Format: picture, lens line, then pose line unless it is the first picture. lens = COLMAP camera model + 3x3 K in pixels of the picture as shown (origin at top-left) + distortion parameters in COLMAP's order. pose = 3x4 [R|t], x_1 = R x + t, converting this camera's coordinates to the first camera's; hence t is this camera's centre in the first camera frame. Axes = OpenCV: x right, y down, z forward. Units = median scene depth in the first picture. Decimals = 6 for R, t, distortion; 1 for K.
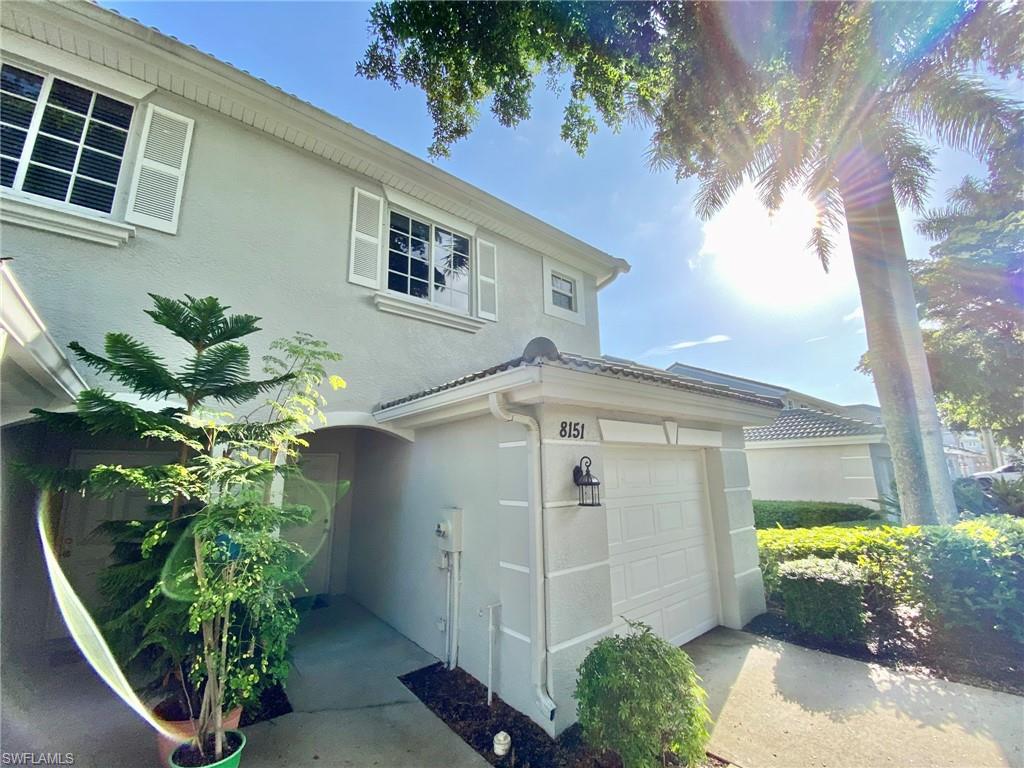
lens RADIAL K [[410.5, 0, 512.0], [0, 410.5, 384.0], [0, 0, 1]] dist [-0.000099, -0.000004]
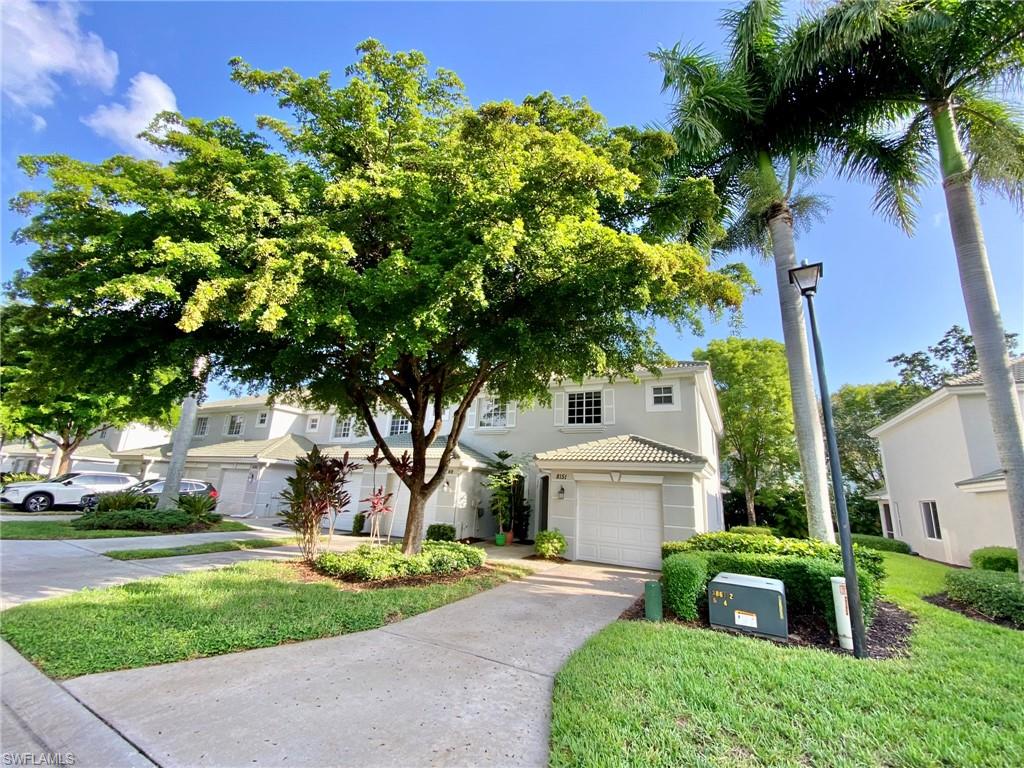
lens RADIAL K [[410.5, 0, 512.0], [0, 410.5, 384.0], [0, 0, 1]] dist [-0.000099, -0.000004]
pose [[0.385054, -0.186826, -0.903786, 2.328914], [0.133610, 0.980264, -0.145711, -0.147017], [0.913171, -0.064648, 0.402416, -0.525599]]
